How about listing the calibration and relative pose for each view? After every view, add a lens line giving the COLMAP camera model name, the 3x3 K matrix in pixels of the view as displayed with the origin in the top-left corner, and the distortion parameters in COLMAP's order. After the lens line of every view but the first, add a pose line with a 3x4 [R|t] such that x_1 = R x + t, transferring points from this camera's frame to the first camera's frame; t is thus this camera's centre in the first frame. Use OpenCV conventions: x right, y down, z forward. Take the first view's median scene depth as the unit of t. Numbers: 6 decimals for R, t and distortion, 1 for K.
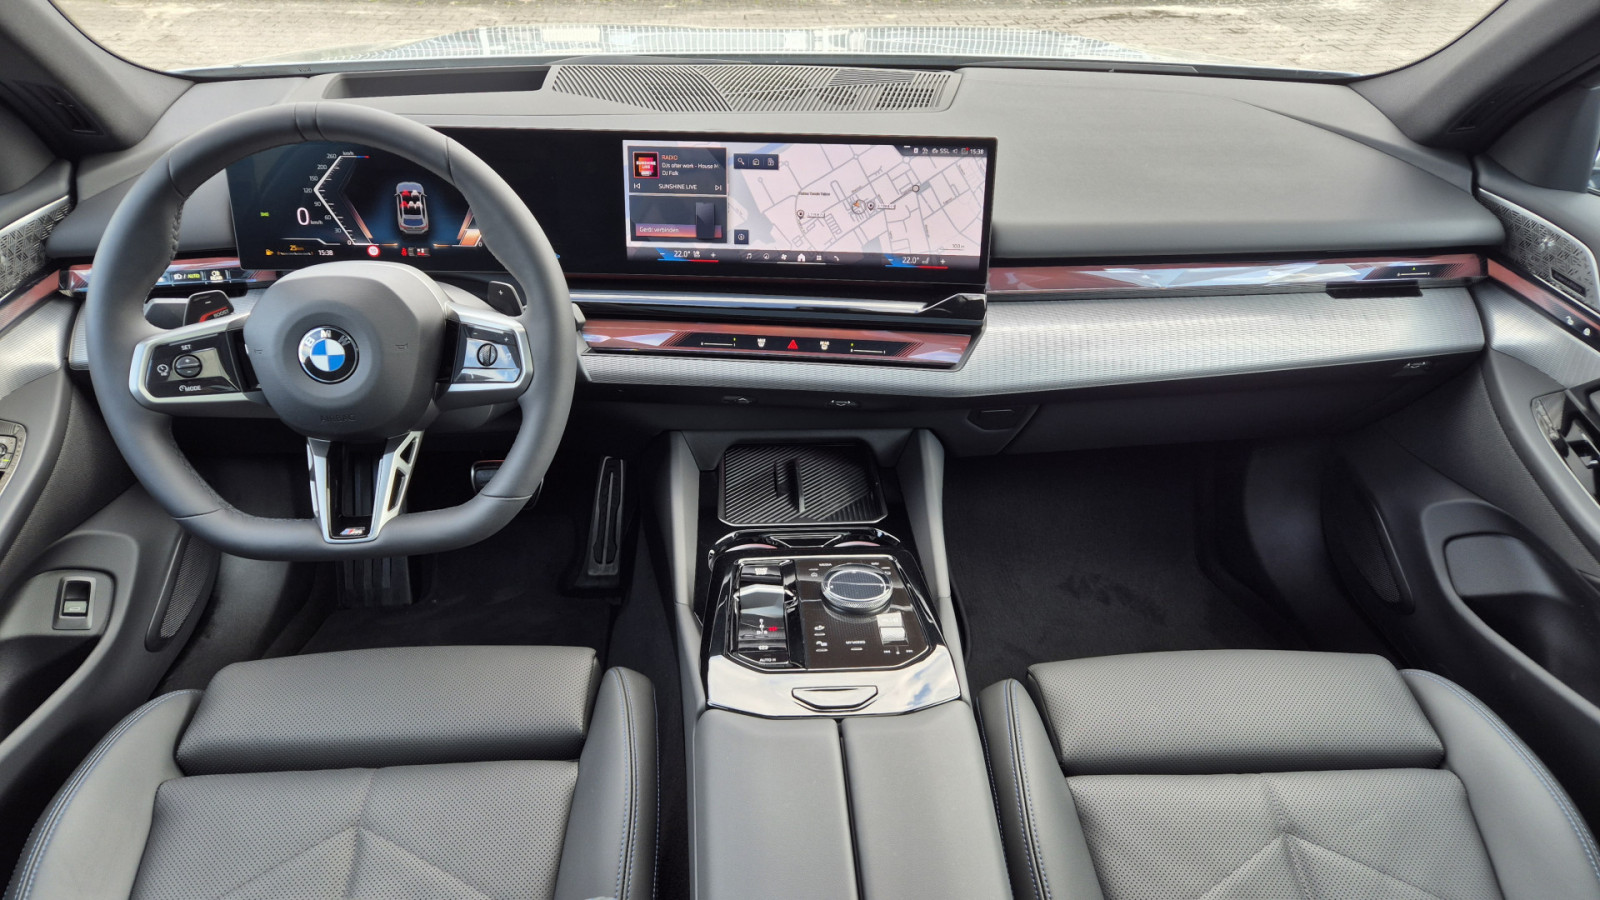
lens RADIAL K [[981.8, 0, 795.1], [0, 981.8, 446.9], [0, 0, 1]] dist [0.026778, -0.002445]
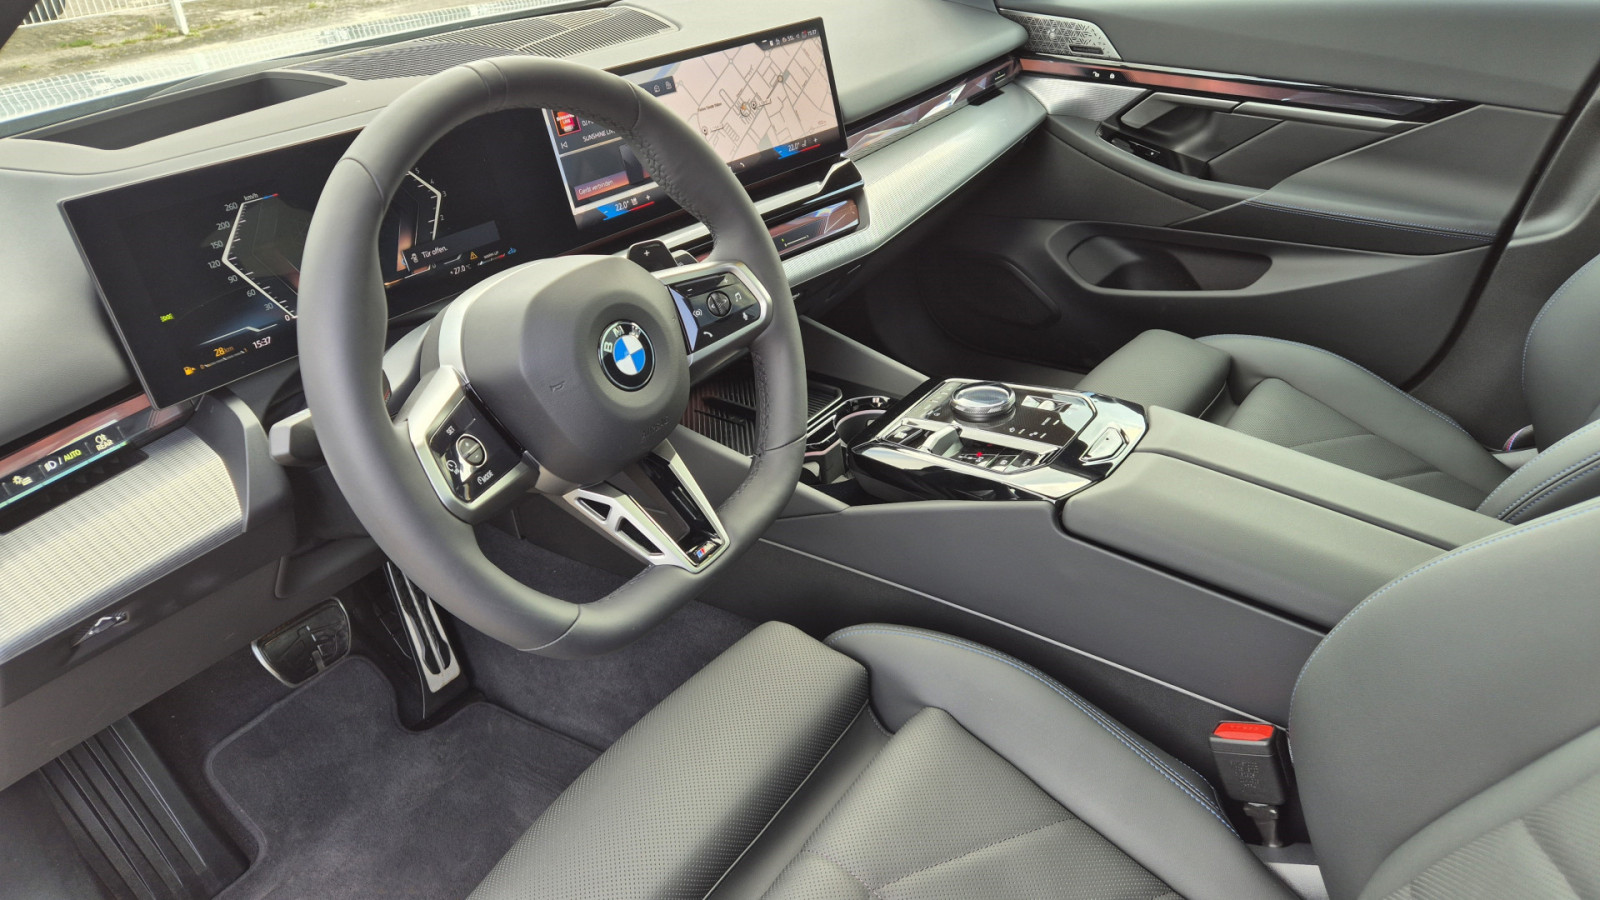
lens RADIAL K [[981.8, 0, 793.4], [0, 981.8, 445.8], [0, 0, 1]] dist [0.026778, -0.002445]
pose [[0.654723, -0.441675, 0.613401, -0.695910], [0.451229, 0.879436, 0.151606, -0.067272], [-0.606407, 0.177524, 0.775084, 0.230237]]
